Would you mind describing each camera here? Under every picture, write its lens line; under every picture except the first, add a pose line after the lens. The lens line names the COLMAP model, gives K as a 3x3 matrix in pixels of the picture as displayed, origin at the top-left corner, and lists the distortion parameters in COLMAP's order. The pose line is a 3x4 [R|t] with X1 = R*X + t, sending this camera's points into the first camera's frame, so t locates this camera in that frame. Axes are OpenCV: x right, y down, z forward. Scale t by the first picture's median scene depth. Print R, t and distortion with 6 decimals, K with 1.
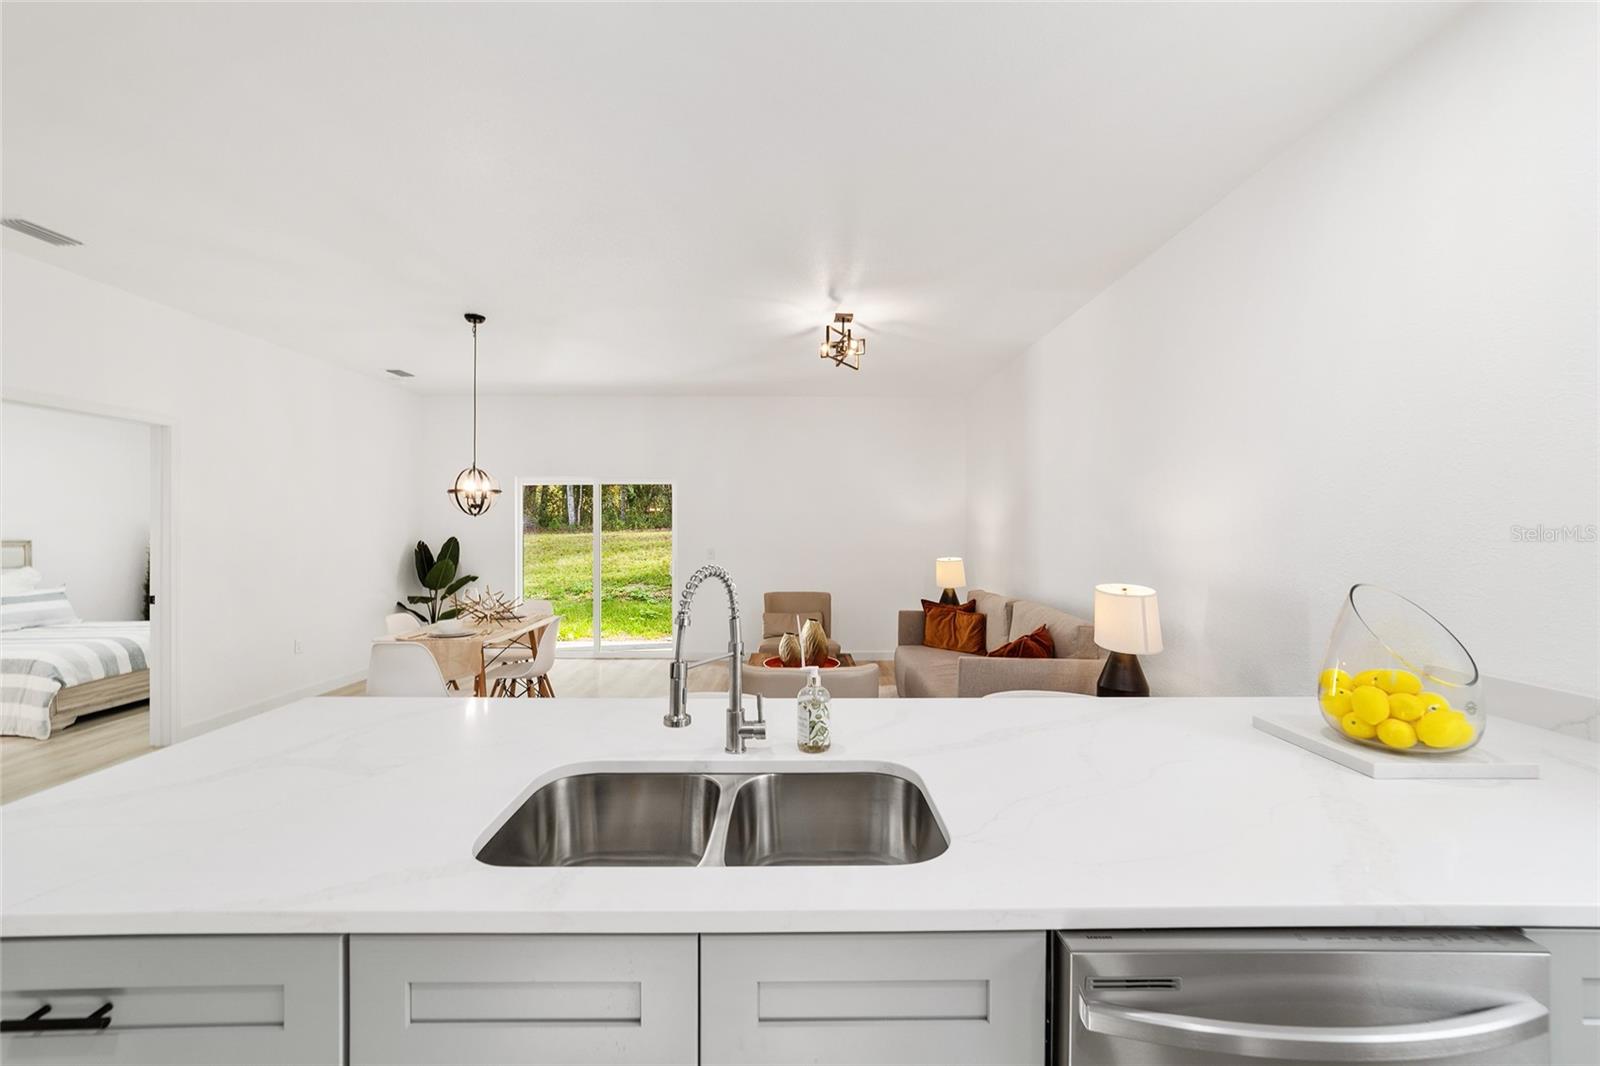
lens RADIAL K [[605.3, 0, 800.0], [0, 605.3, 533.0], [0, 0, 1]] dist [0.006961, 0.000002]
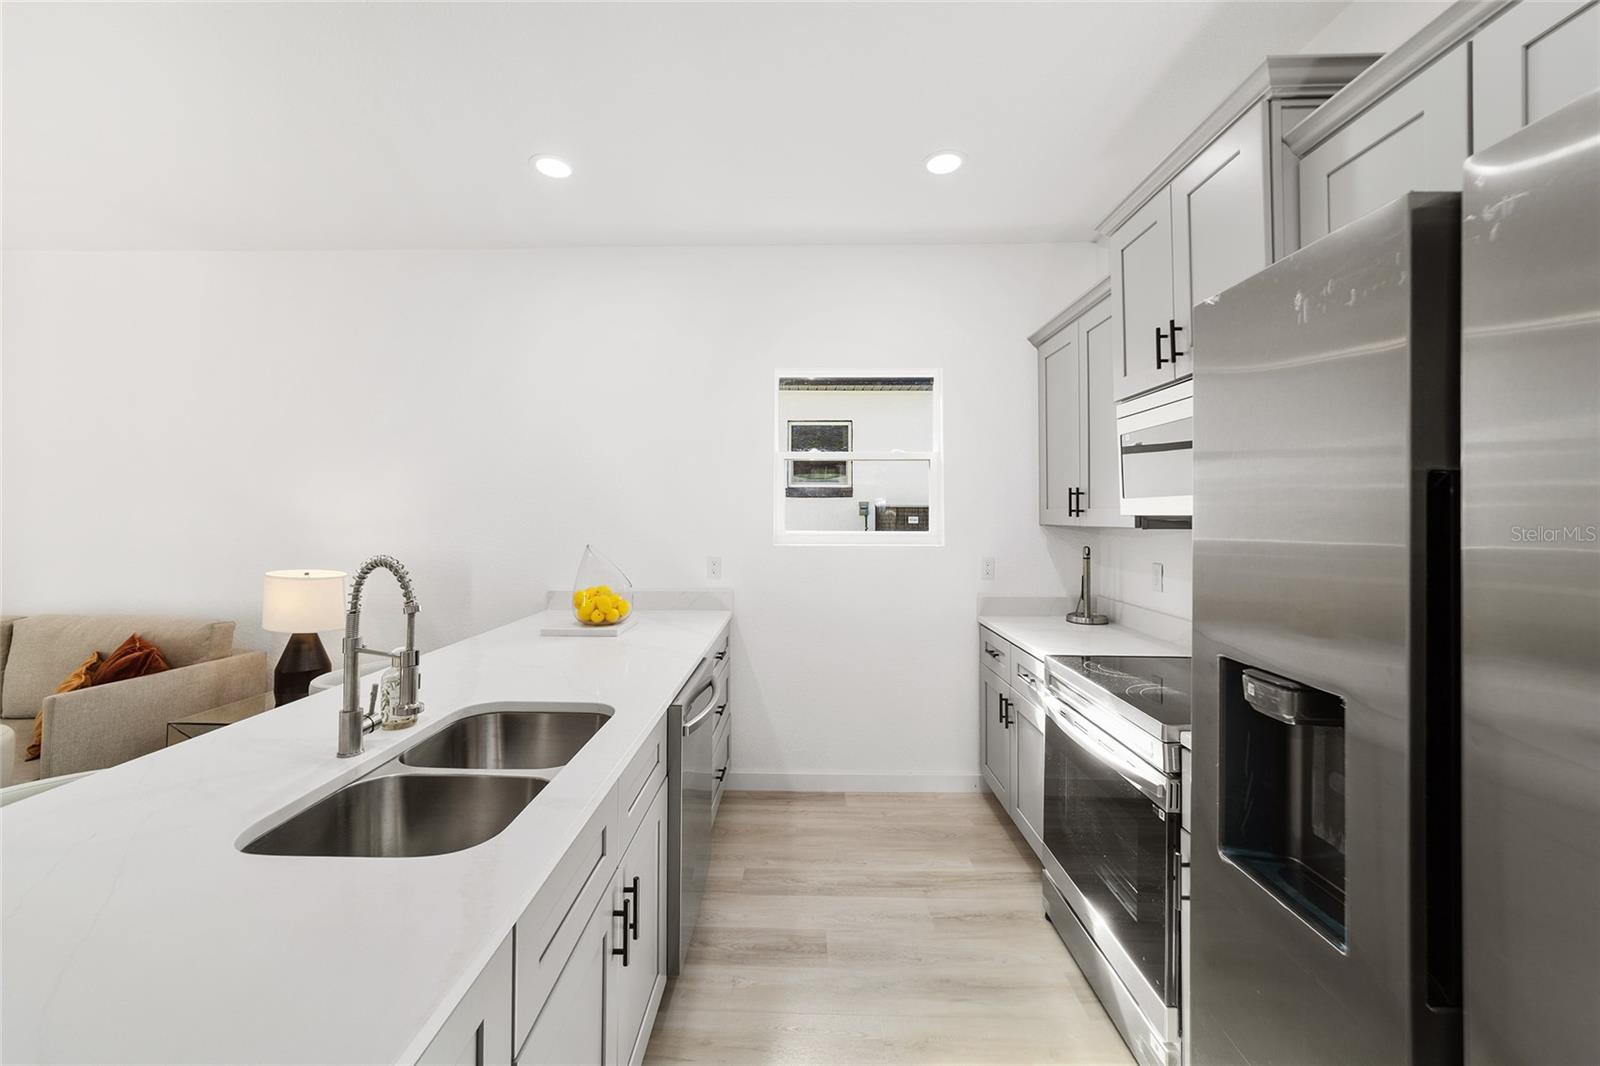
lens RADIAL K [[626.7, 0, 795.5], [0, 626.7, 510.1], [0, 0, 1]] dist [-0.020821, 0.007210]
pose [[0.009436, 0.007545, 0.999927, -0.351550], [0.004637, 0.999960, -0.007589, -0.003064], [-0.999945, 0.004708, 0.009401, 0.098720]]
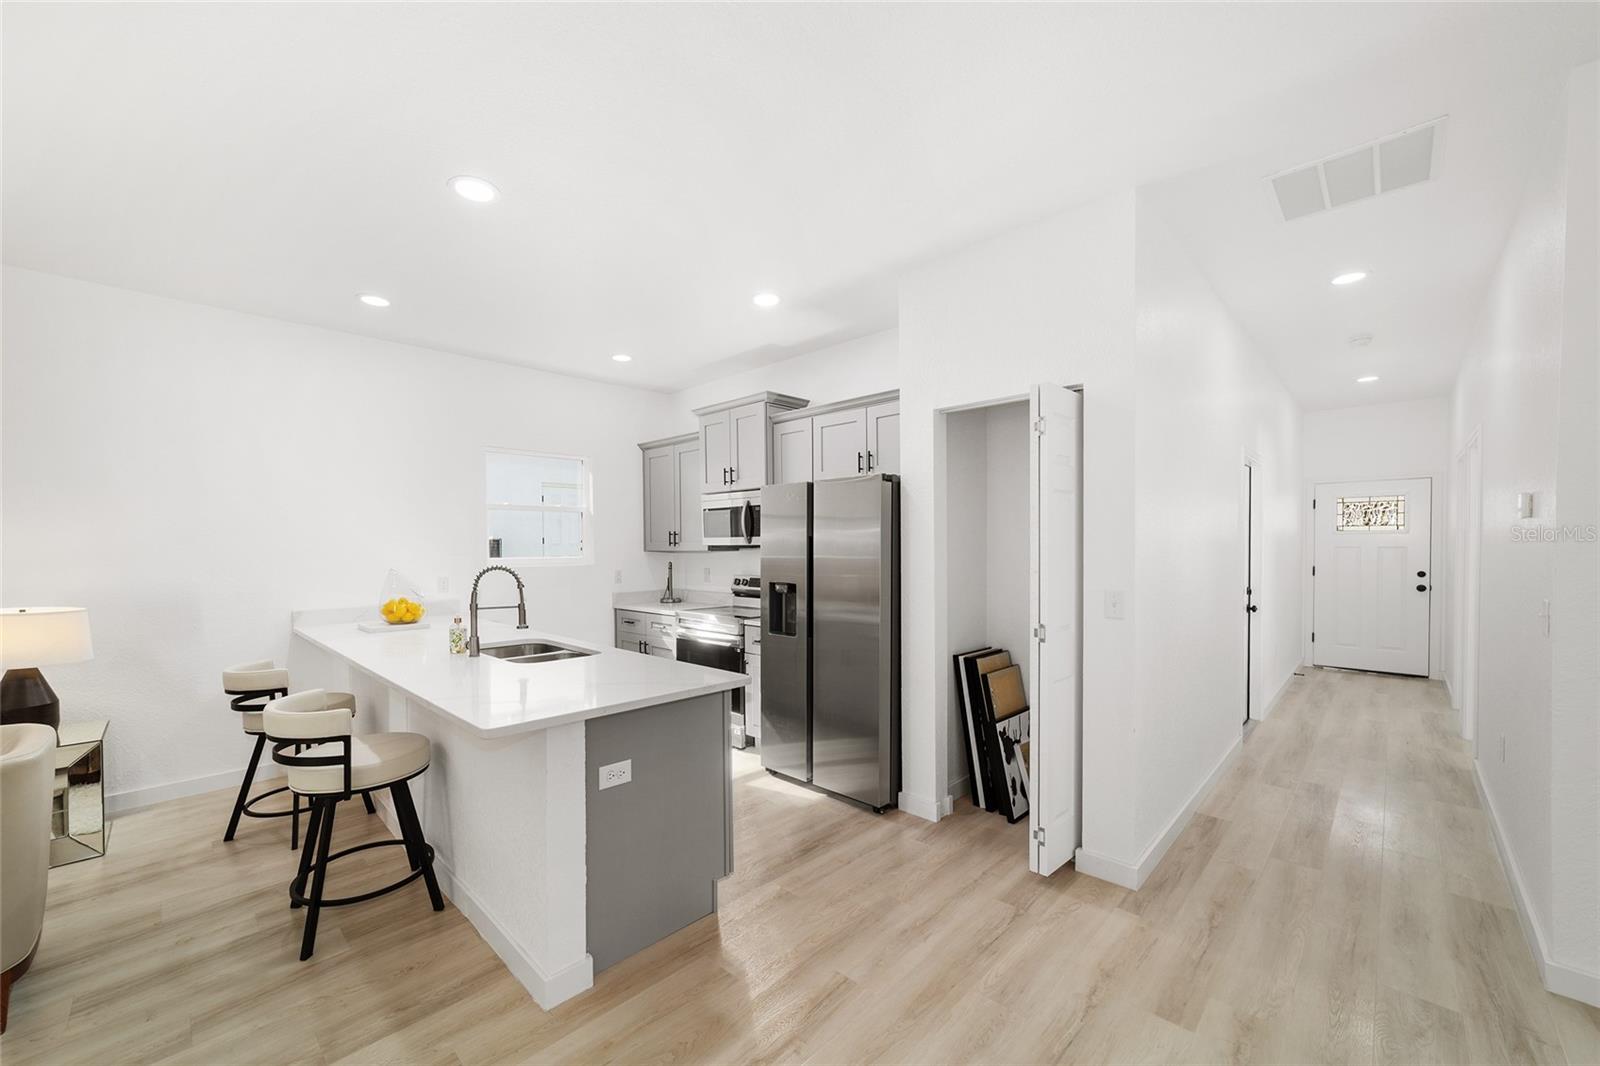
lens RADIAL K [[631.9, 0, 795.9], [0, 631.9, 555.1], [0, 0, 1]] dist [-0.011138, 0.008365]
pose [[-0.721603, -0.008264, 0.692258, -0.780413], [0.010735, 0.999675, 0.023124, -0.008145], [-0.692224, 0.024118, -0.721279, 0.579142]]
